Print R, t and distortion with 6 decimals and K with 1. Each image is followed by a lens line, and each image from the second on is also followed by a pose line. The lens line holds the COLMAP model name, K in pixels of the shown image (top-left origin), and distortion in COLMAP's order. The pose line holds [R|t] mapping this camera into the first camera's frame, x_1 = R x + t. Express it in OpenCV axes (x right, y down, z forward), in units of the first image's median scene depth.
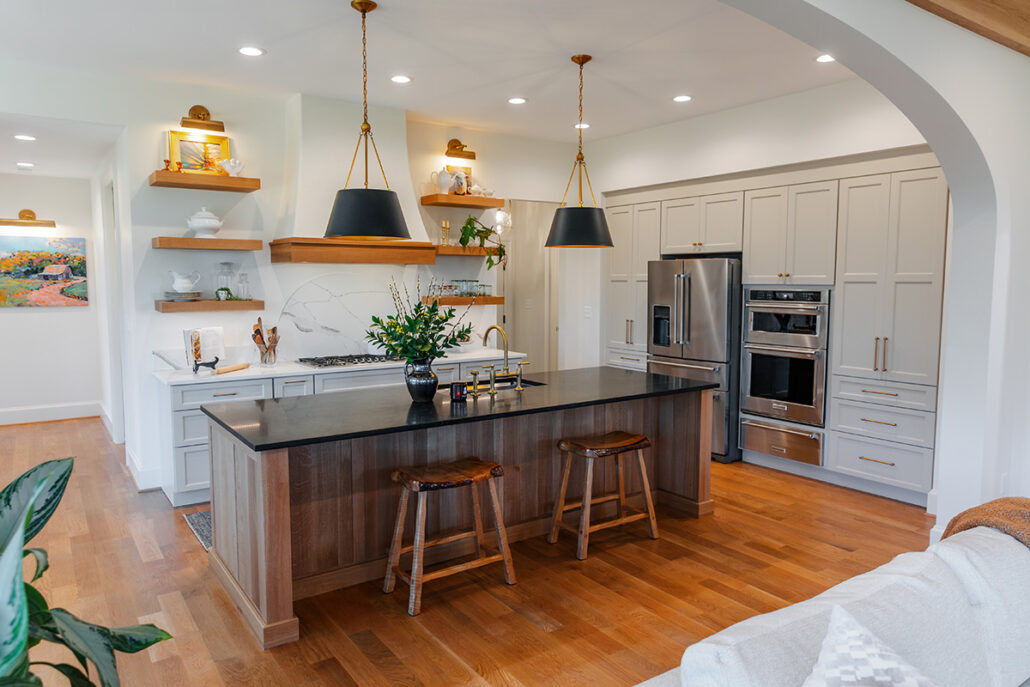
lens RADIAL K [[692.7, 0, 513.0], [0, 692.7, 348.0], [0, 0, 1]] dist [0.002863, -0.005245]
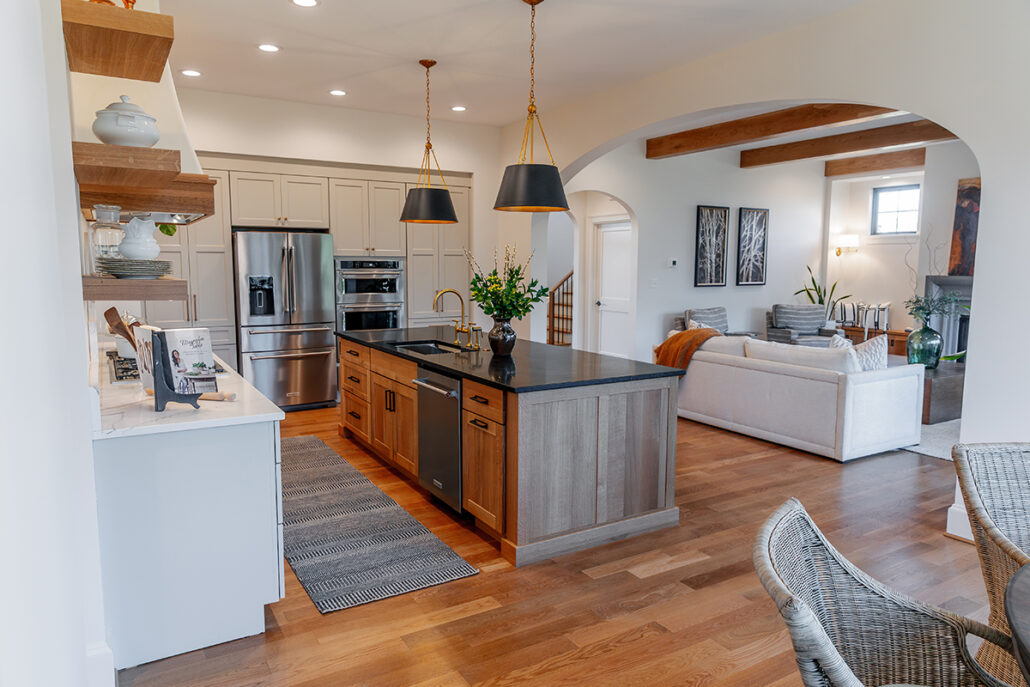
lens RADIAL K [[692.7, 0, 513.9], [0, 692.7, 341.1], [0, 0, 1]] dist [0.002863, -0.005245]
pose [[0.059319, -0.112285, 0.991904, -0.942133], [0.091963, 0.990043, 0.106574, -0.048884], [-0.993994, 0.084896, 0.069054, 0.674560]]
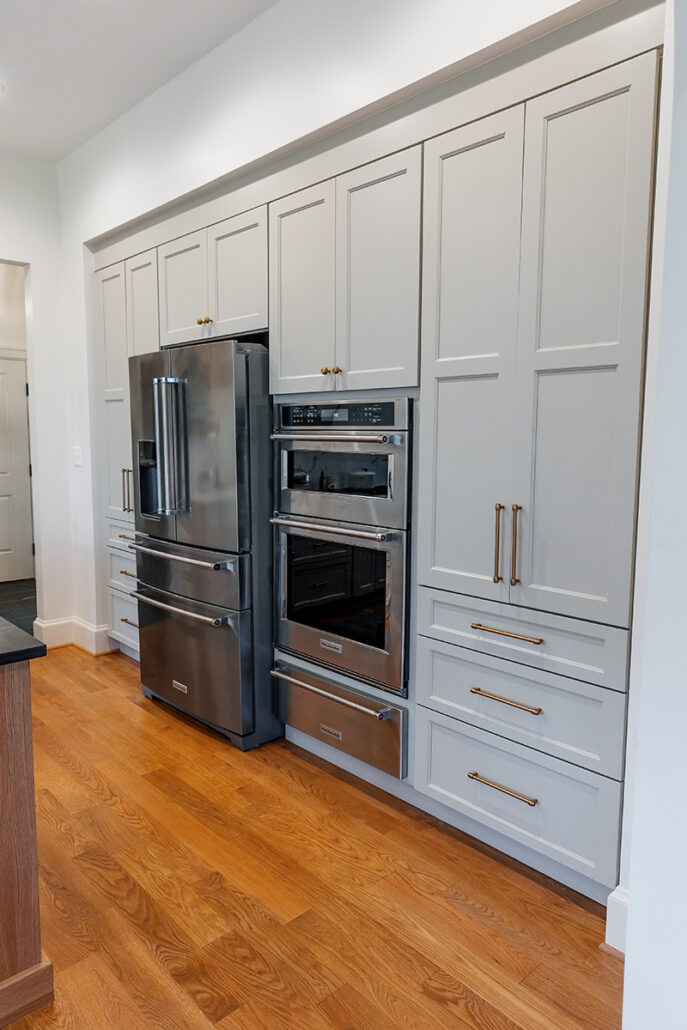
lens RADIAL K [[692.7, 0, 343.6], [0, 692.7, 511.4], [0, 0, 1]] dist [0.002863, -0.005245]
pose [[0.990283, -0.006279, 0.138928, 0.344332], [0.005277, 0.999957, 0.007575, -0.013480], [-0.138970, -0.006769, 0.990273, 0.549065]]
